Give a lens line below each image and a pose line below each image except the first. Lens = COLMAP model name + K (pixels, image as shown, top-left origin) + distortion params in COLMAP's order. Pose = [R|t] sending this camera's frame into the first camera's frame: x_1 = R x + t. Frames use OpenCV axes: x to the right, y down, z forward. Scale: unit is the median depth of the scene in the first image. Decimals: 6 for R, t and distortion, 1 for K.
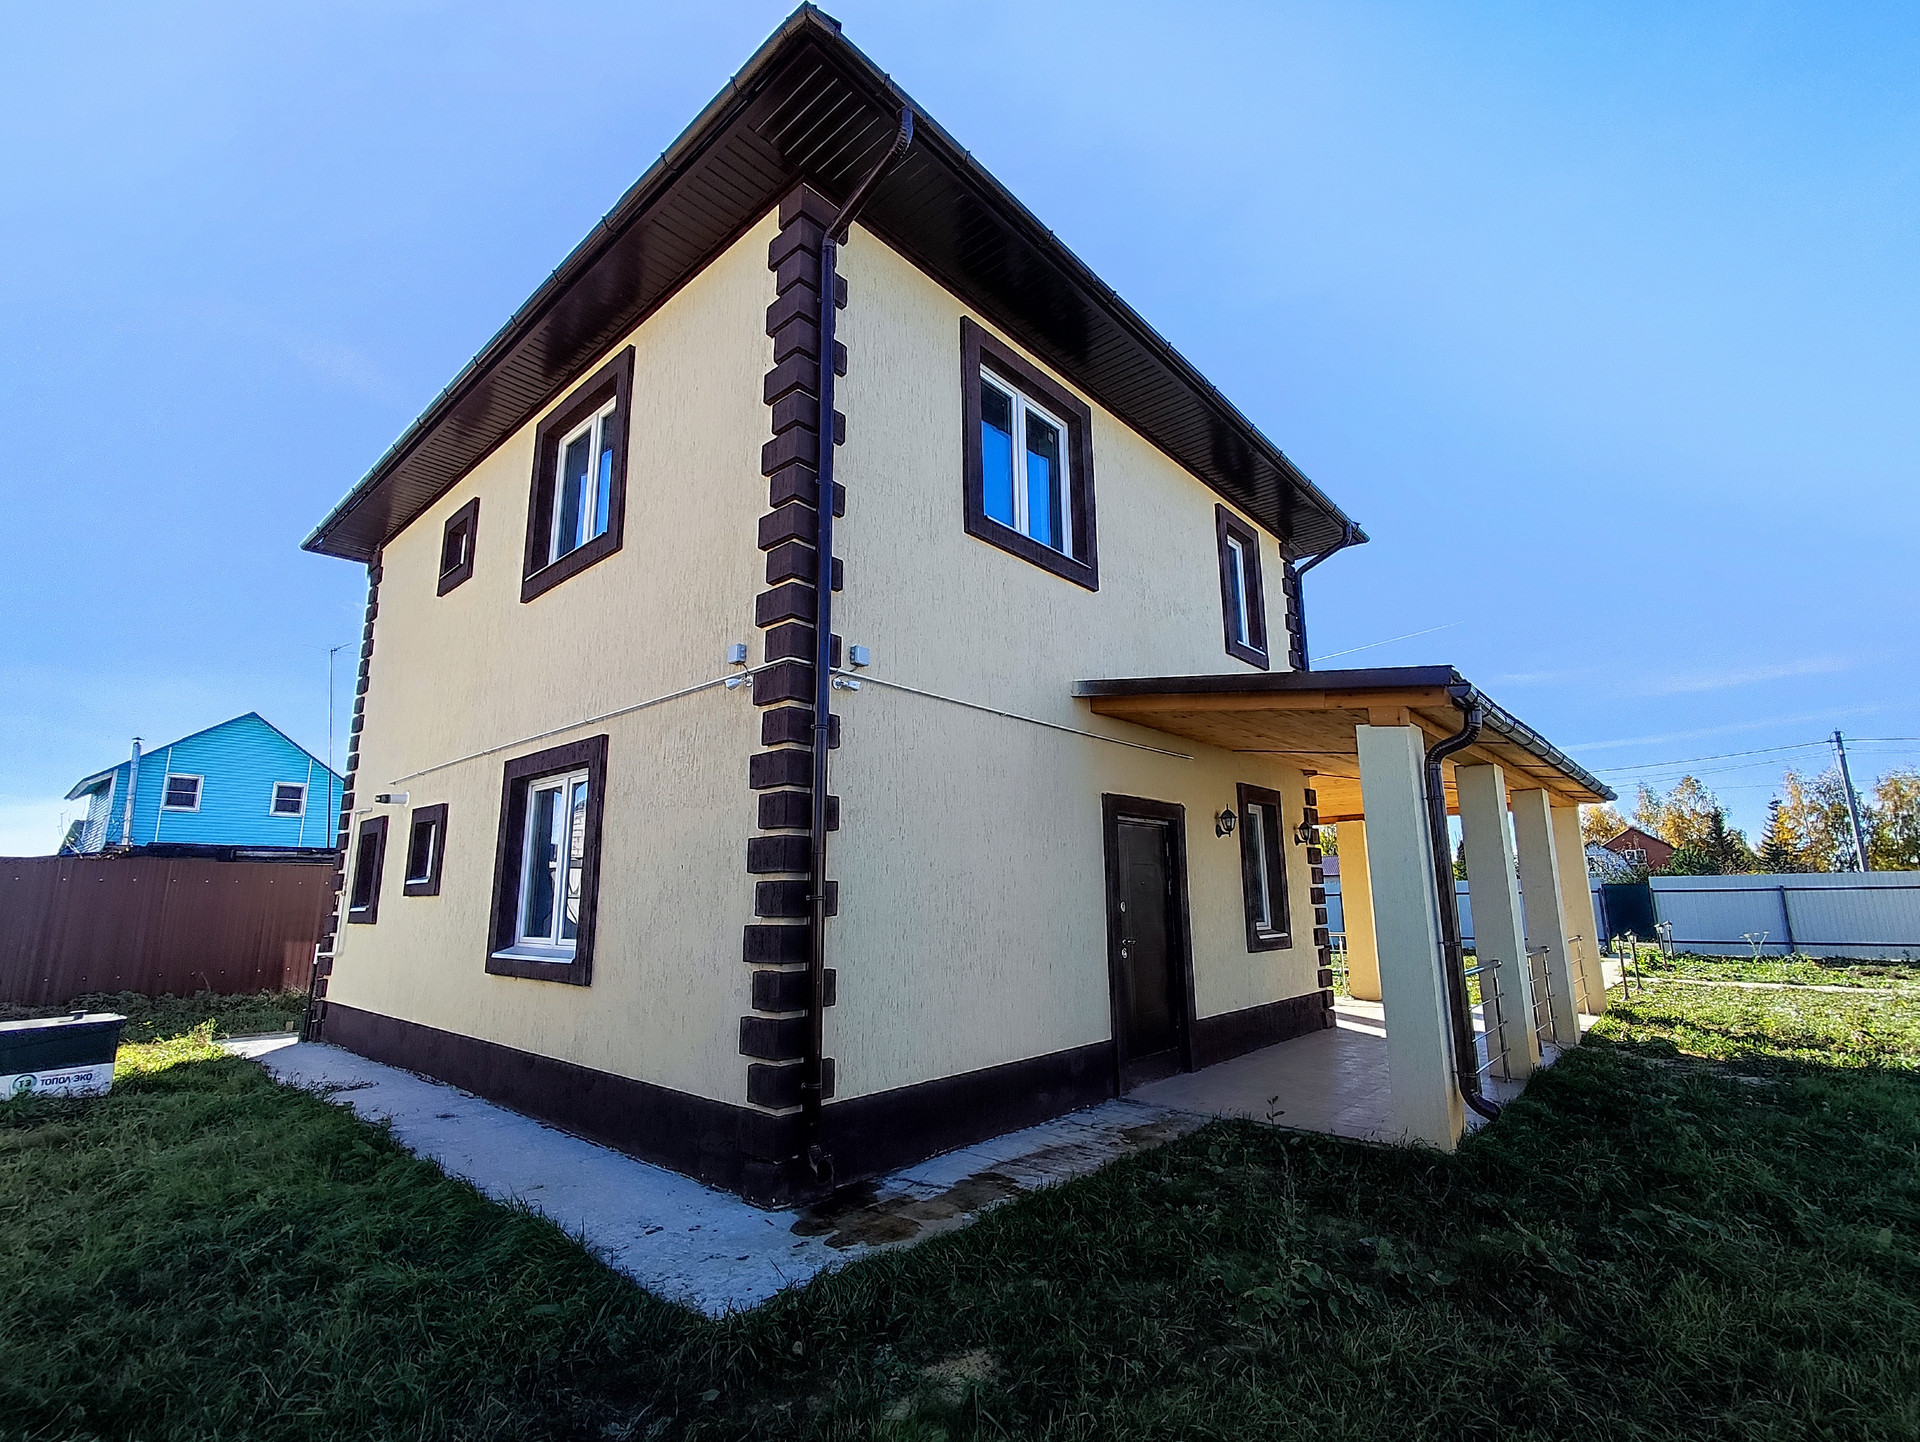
lens RADIAL K [[873.2, 0, 963.7], [0, 873.2, 729.9], [0, 0, 1]] dist [-0.000069, -0.000254]
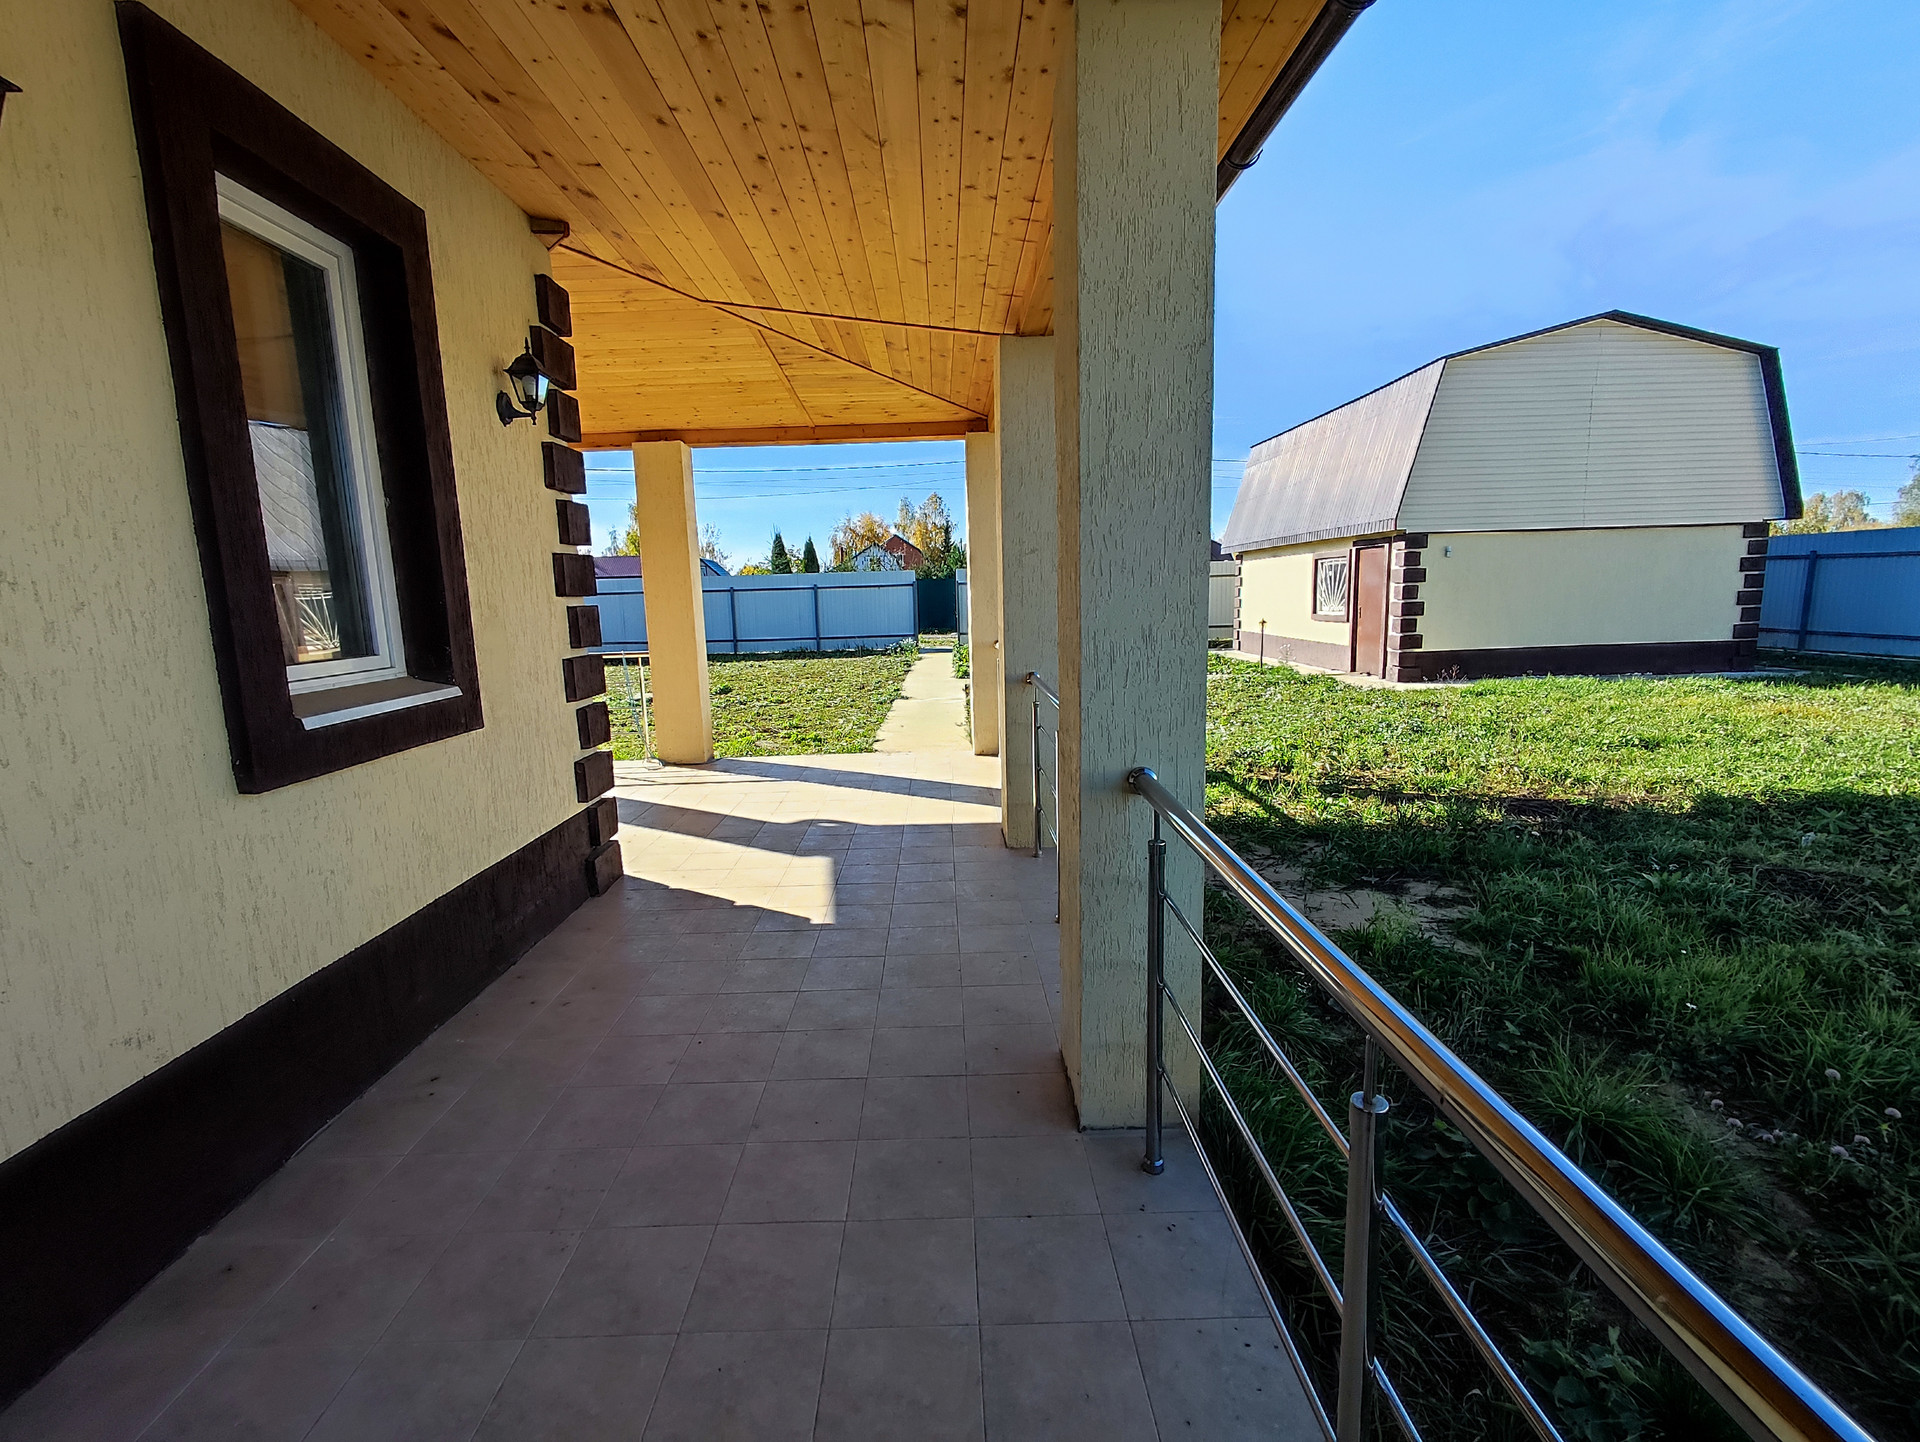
lens RADIAL K [[873.2, 0, 963.7], [0, 873.2, 729.9], [0, 0, 1]] dist [-0.000069, -0.000254]
pose [[0.736152, -0.115738, 0.666847, 0.266697], [-0.110395, 0.951543, 0.287019, 0.125286], [-0.667752, -0.284906, 0.687703, 0.599892]]
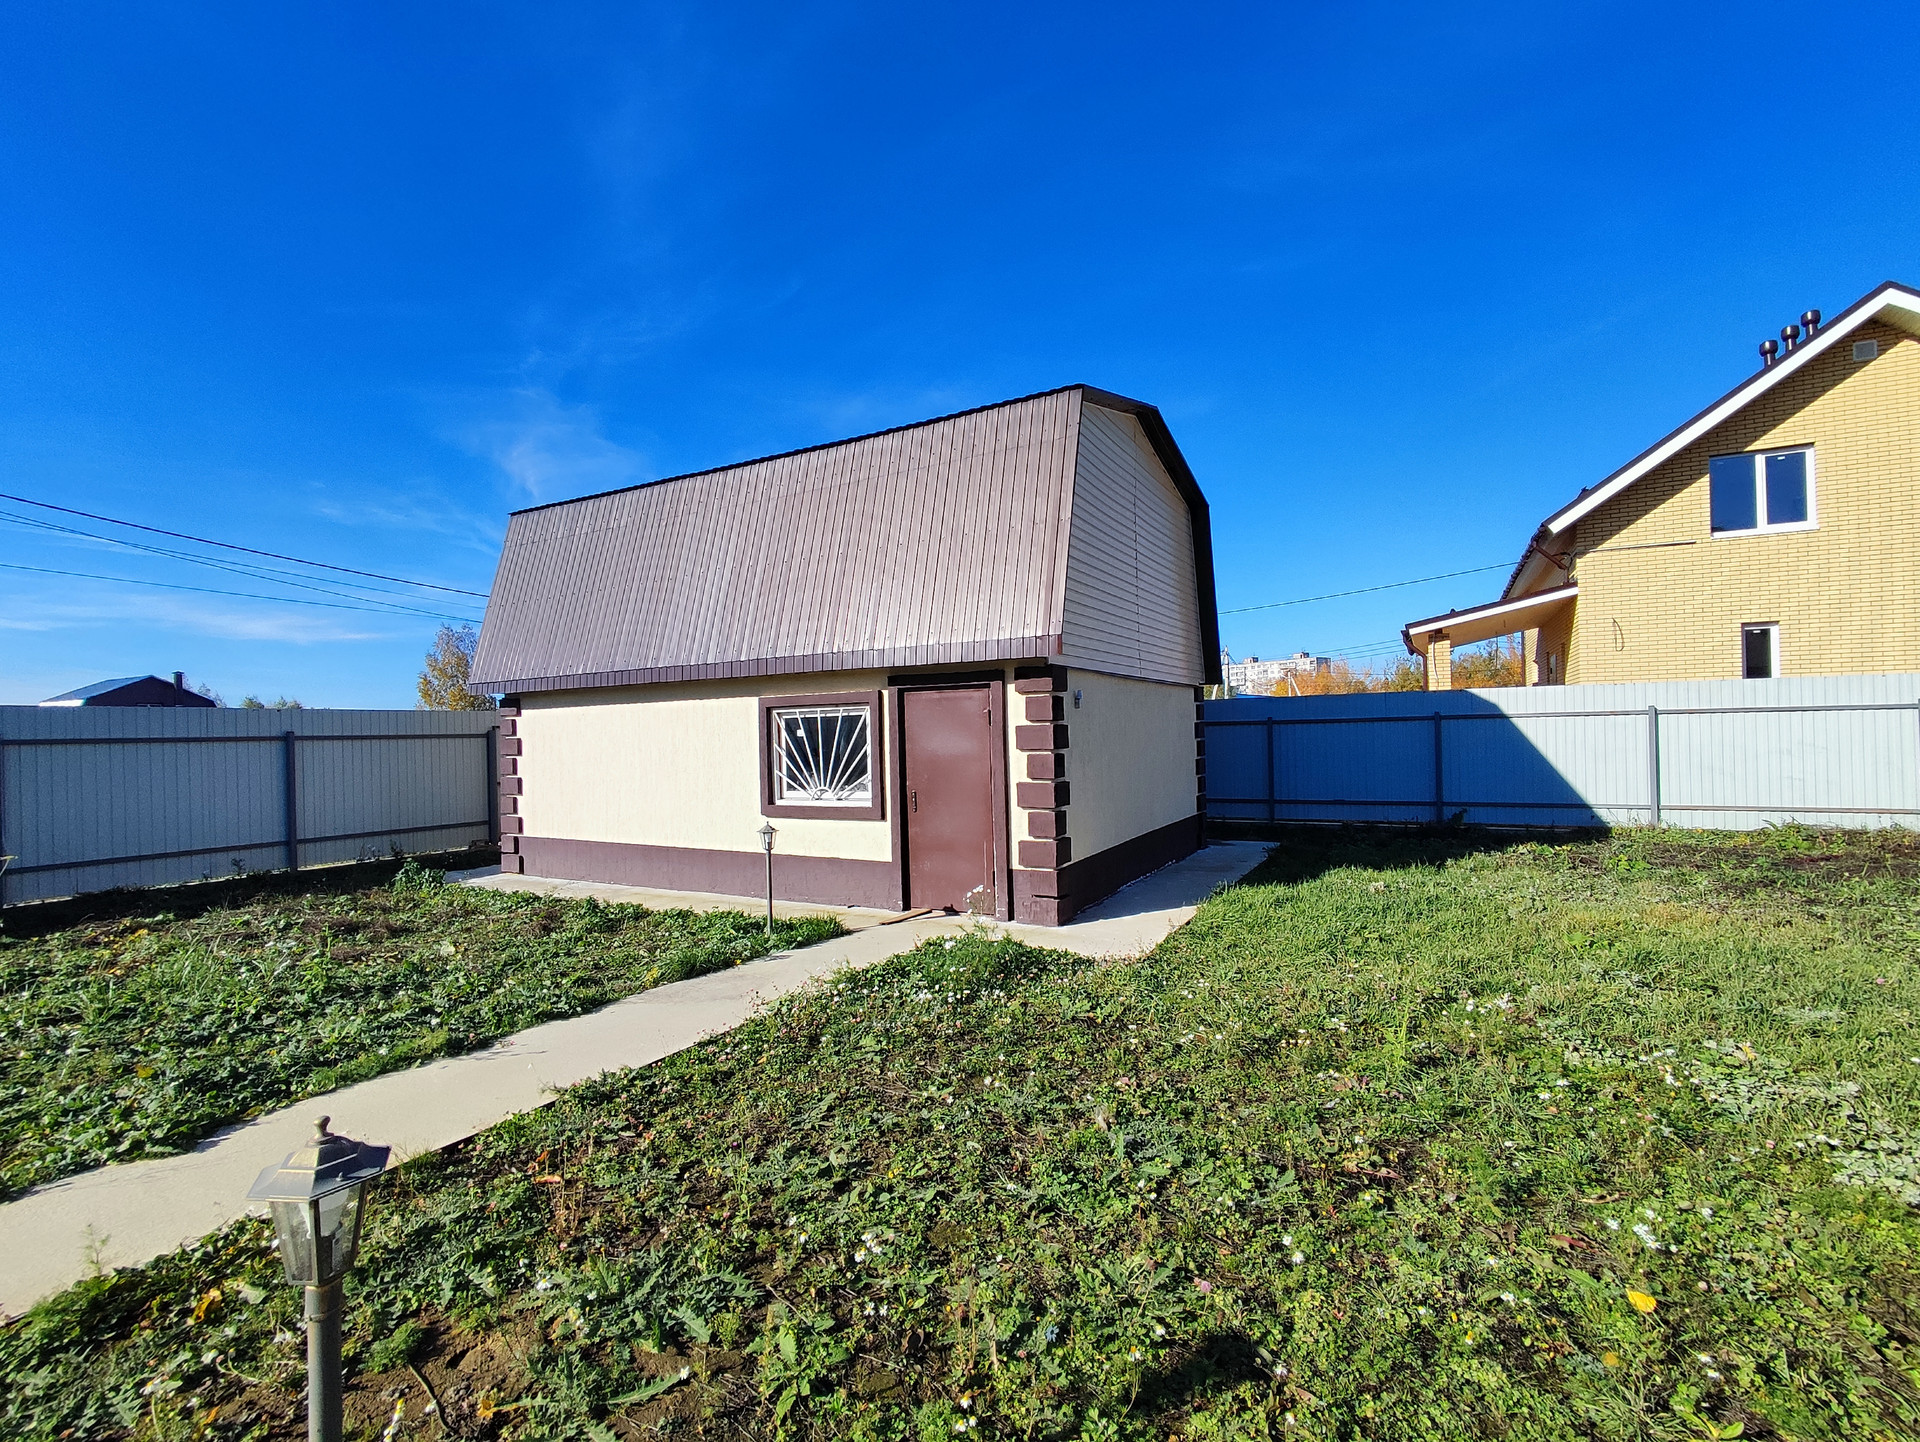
lens RADIAL K [[873.2, 0, 963.7], [0, 873.2, 729.9], [0, 0, 1]] dist [-0.000069, -0.000254]
pose [[-0.238386, 0.020101, 0.970963, 0.885390], [-0.161778, 0.984995, -0.060110, 0.248218], [-0.957601, -0.171409, -0.231557, 1.307419]]
